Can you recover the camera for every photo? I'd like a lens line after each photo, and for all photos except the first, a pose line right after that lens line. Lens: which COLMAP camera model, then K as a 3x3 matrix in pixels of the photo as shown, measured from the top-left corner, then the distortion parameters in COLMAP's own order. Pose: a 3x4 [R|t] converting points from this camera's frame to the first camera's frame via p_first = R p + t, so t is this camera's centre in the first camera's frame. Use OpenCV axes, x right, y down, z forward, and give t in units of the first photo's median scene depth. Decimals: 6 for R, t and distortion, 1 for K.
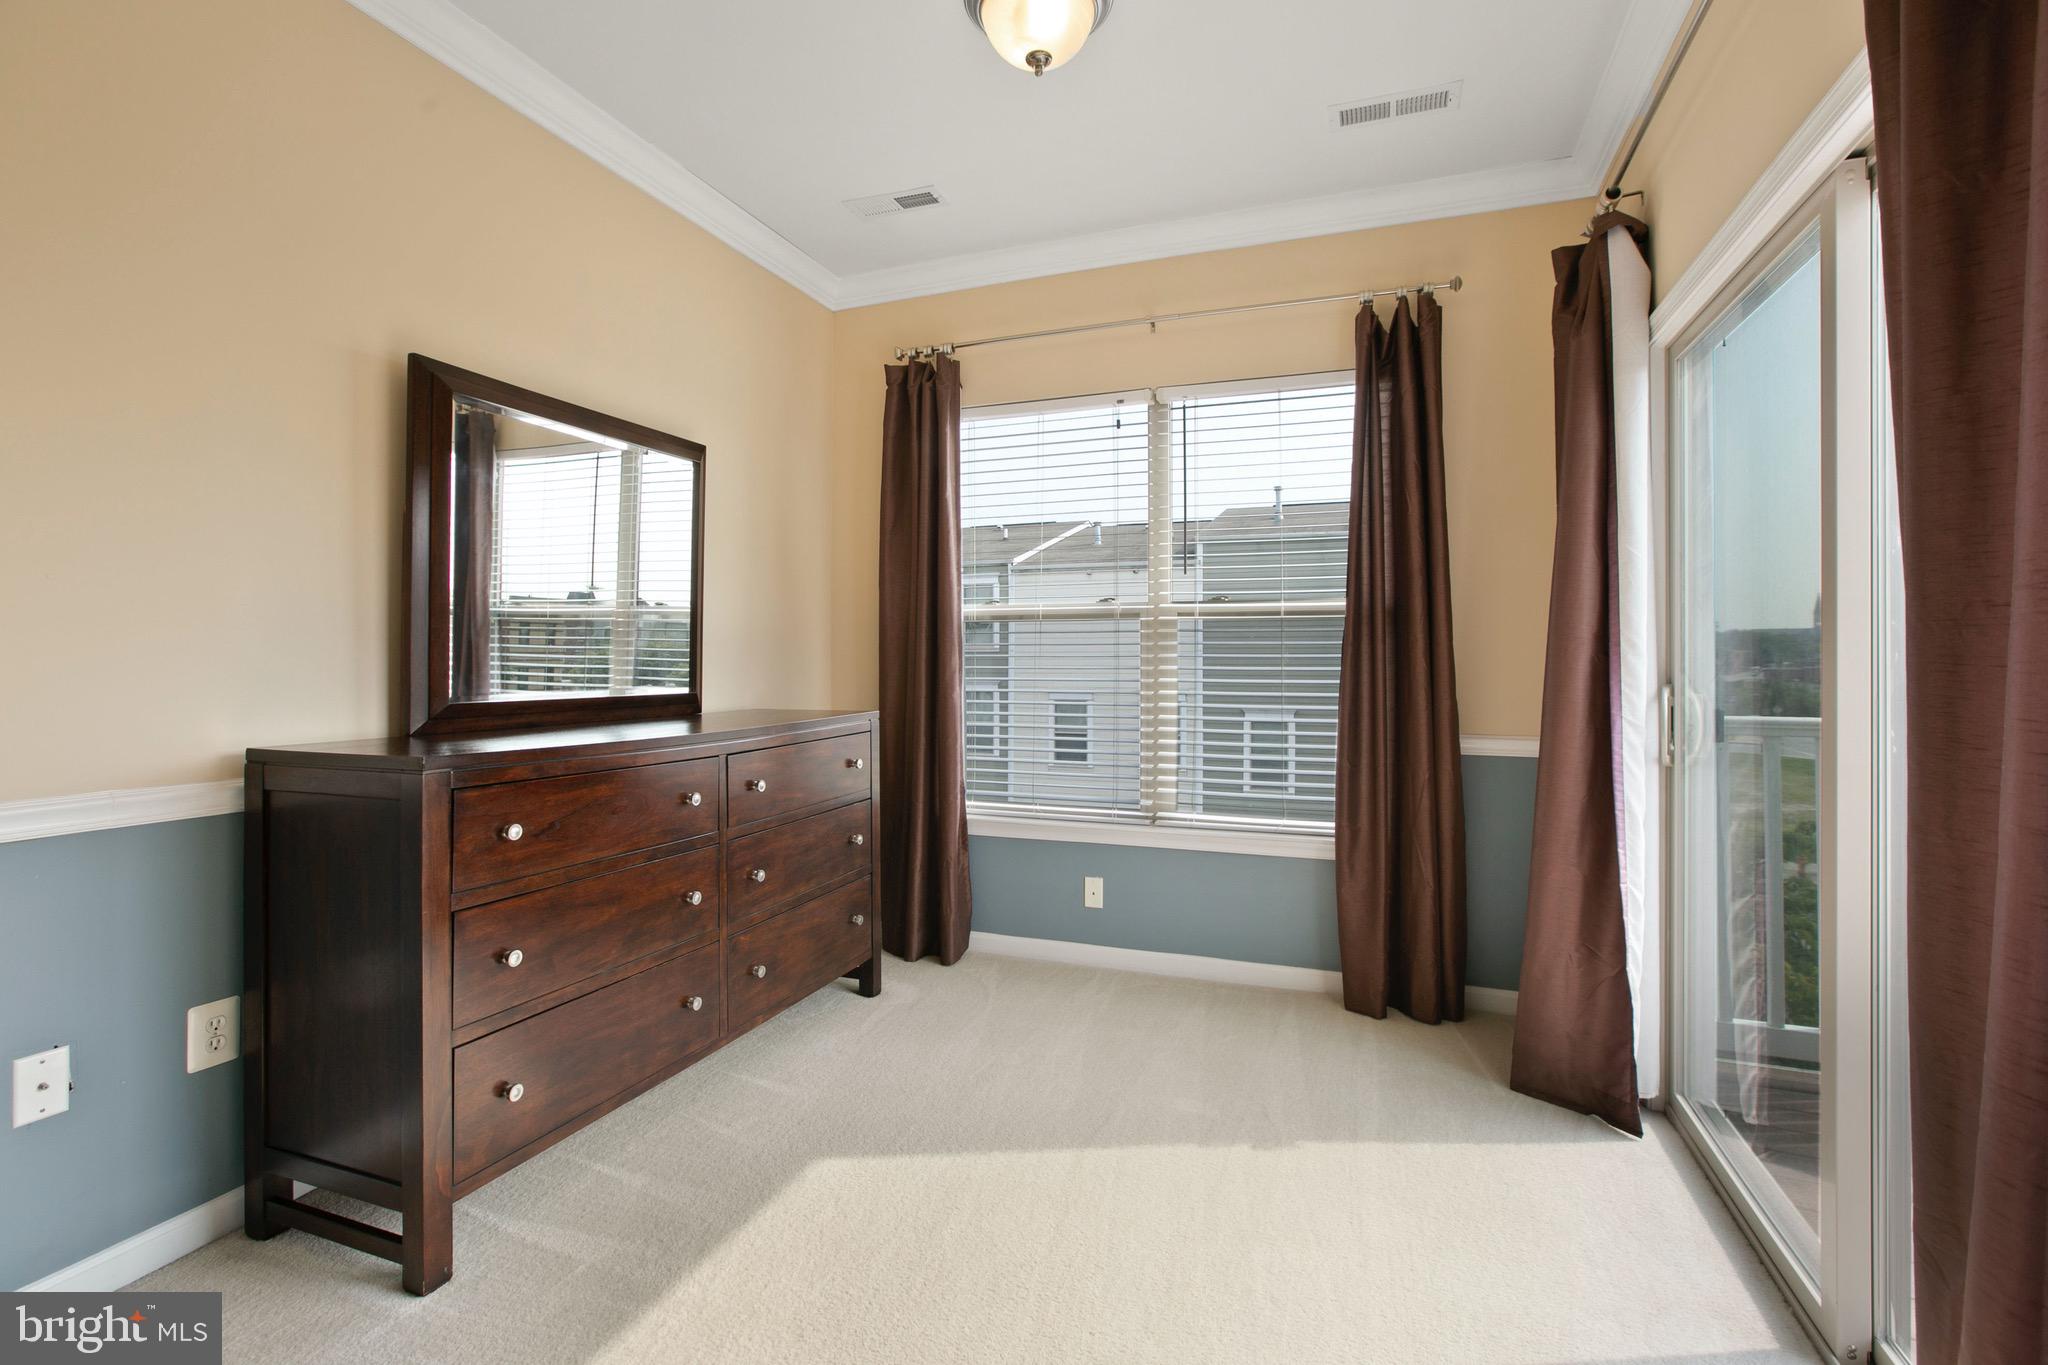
lens RADIAL K [[934.7, 0, 1036.3], [0, 934.7, 677.8], [0, 0, 1]] dist [-0.049649, 0.029810]
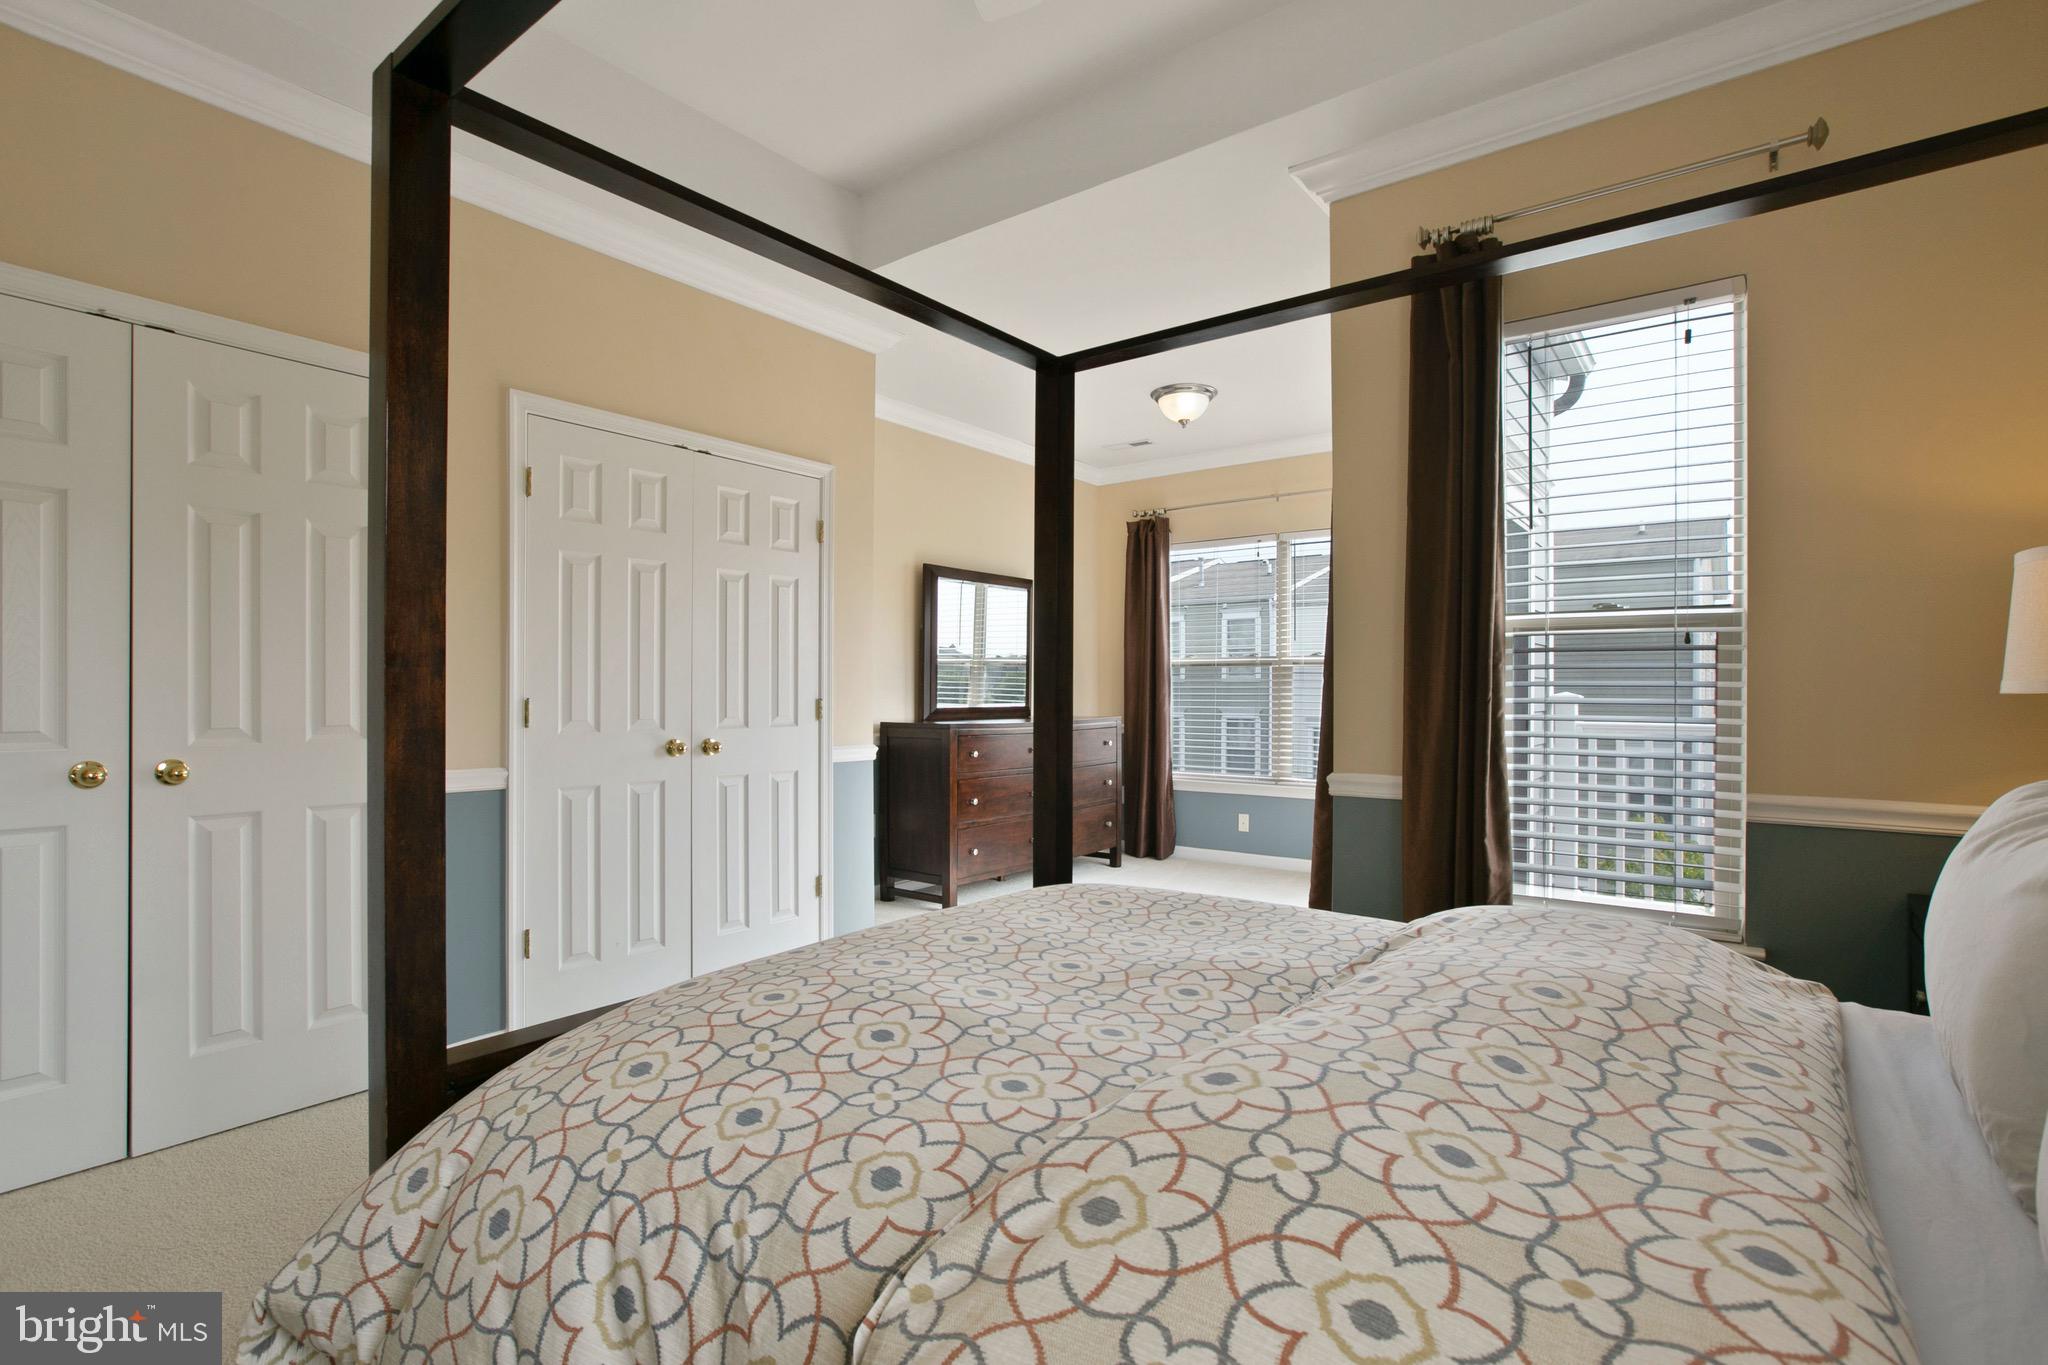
lens RADIAL K [[934.7, 0, 1036.3], [0, 934.7, 677.8], [0, 0, 1]] dist [-0.049649, 0.029810]
pose [[0.959048, -0.001530, -0.283239, 0.178272], [-0.006292, 0.999624, -0.026705, 0.008638], [0.283173, 0.027394, 0.958678, -0.758959]]
